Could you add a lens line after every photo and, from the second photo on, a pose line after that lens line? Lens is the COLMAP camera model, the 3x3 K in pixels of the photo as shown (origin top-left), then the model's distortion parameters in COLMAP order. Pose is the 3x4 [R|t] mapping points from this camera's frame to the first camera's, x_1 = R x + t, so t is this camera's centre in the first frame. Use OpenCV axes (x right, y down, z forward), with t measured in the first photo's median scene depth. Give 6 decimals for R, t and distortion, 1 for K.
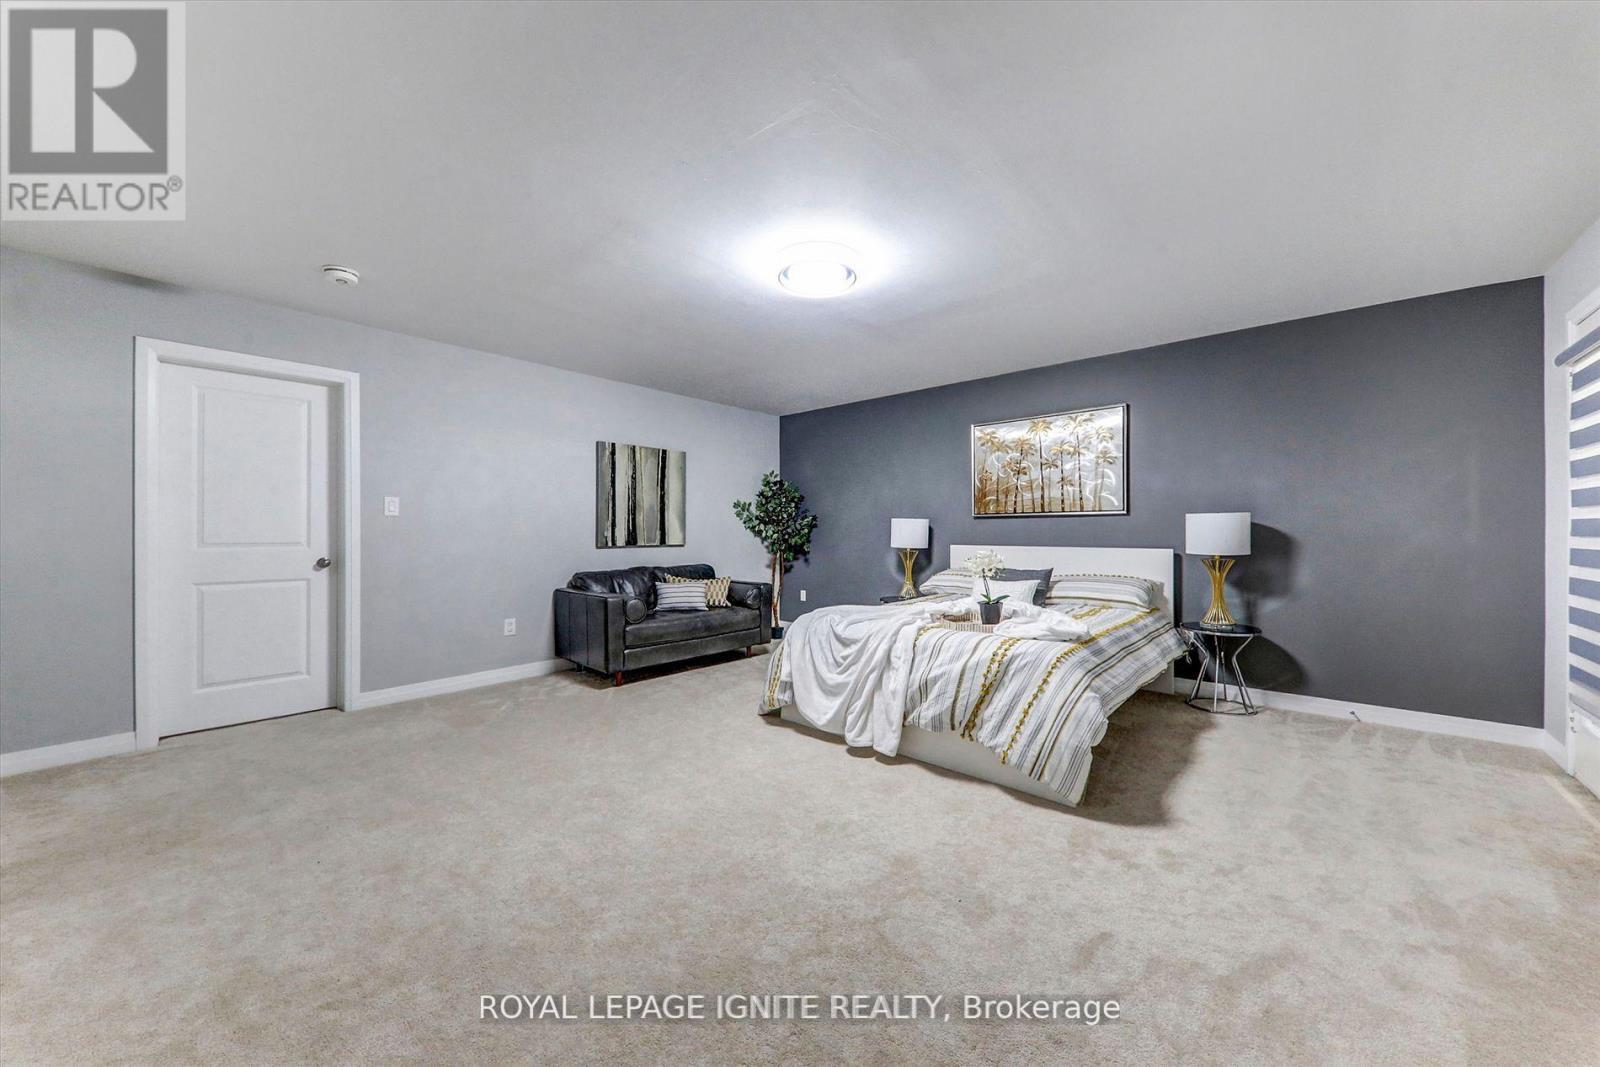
lens RADIAL K [[569.7, 0, 808.5], [0, 569.7, 528.9], [0, 0, 1]] dist [0.002431, -0.000008]
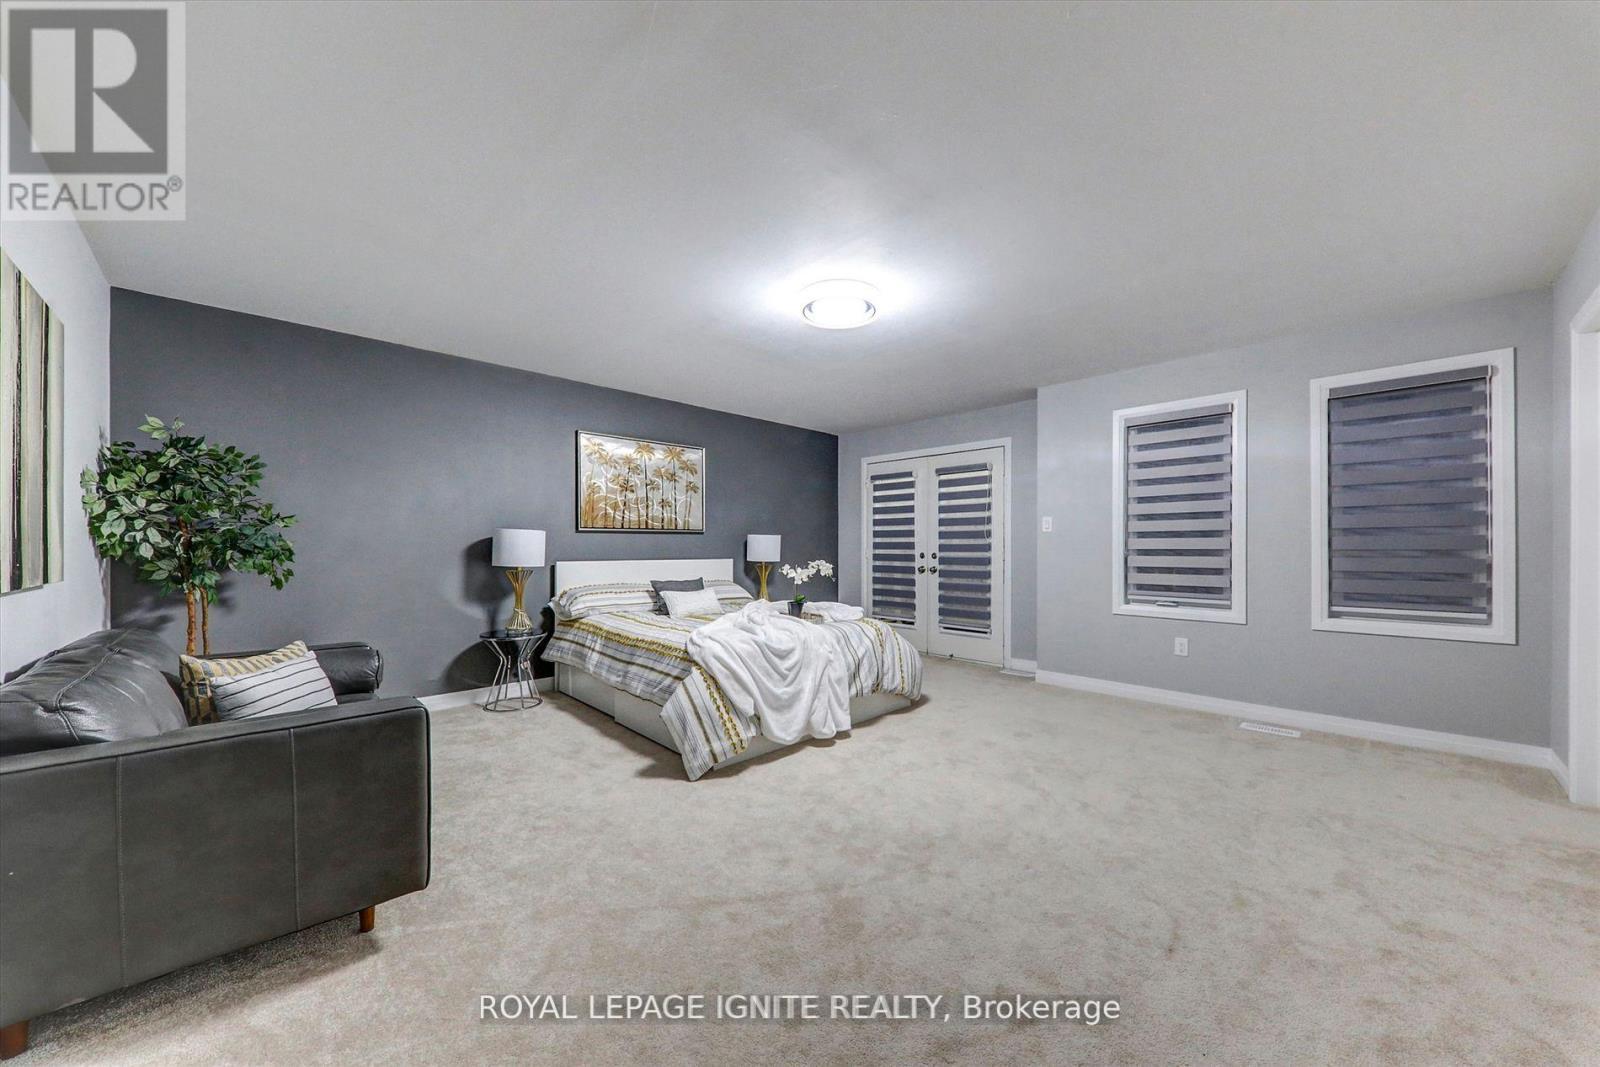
lens RADIAL K [[569.7, 0, 812.4], [0, 569.7, 550.2], [0, 0, 1]] dist [0.002431, -0.000008]
pose [[0.065337, -0.004911, 0.997851, -0.716541], [-0.005463, 0.999971, 0.005279, 0.005241], [-0.997848, -0.005797, 0.065308, 0.665515]]
